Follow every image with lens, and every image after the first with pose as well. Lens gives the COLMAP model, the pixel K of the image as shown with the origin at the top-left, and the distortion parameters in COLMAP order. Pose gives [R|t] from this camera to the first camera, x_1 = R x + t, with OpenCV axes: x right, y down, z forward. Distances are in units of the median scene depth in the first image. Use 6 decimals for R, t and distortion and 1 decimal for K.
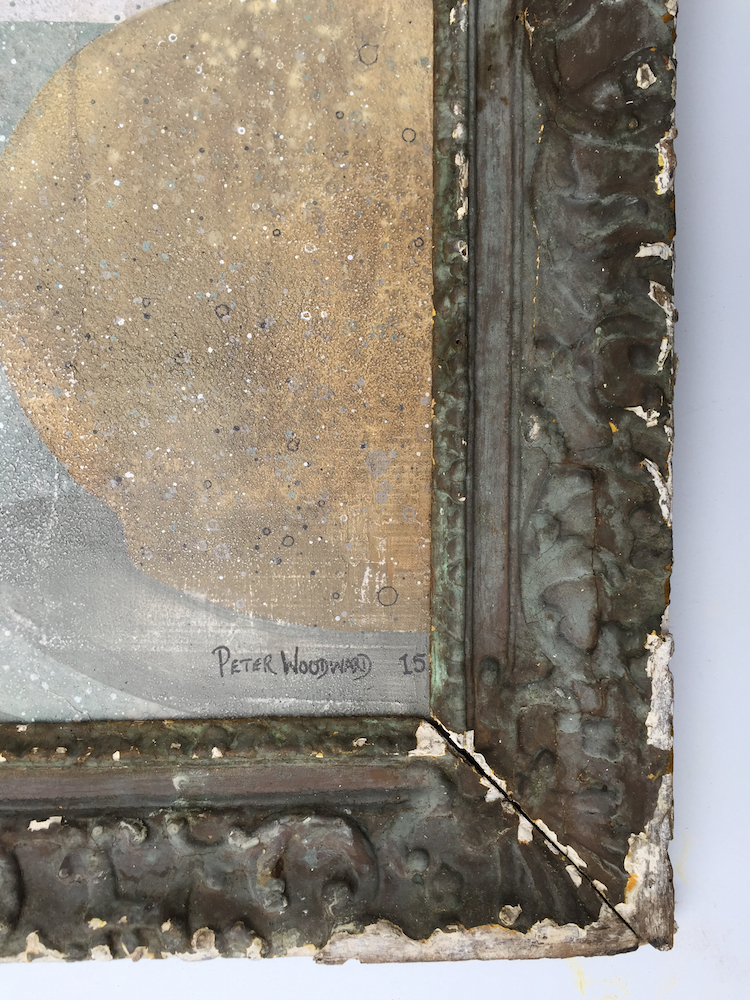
lens RADIAL K [[840.9, 0, 375.0], [0, 840.9, 500.0], [0, 0, 1]] dist [0.088996, -0.132640]
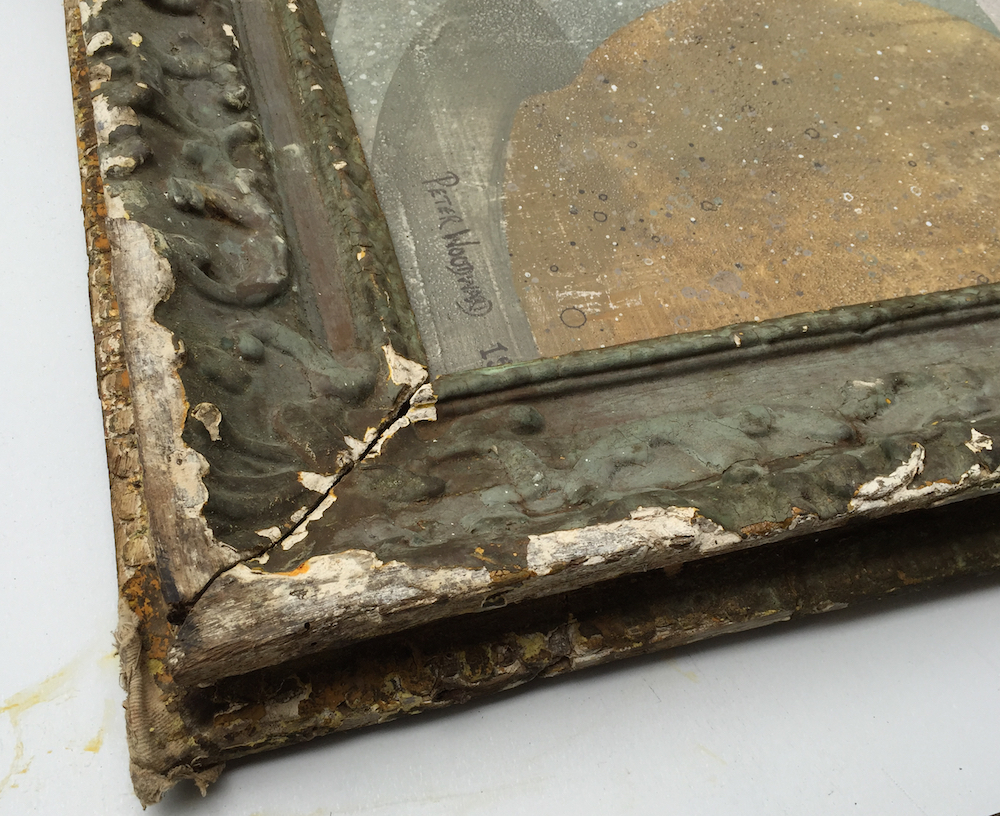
lens RADIAL K [[1007.3, 0, 503.4], [0, 1007.3, 483.5], [0, 0, 1]] dist [0.071159, -0.097457]
pose [[0.279041, 0.804052, -0.525011, 0.629756], [-0.950874, 0.155023, -0.267968, 0.465425], [-0.134071, 0.573993, 0.807810, 0.367198]]
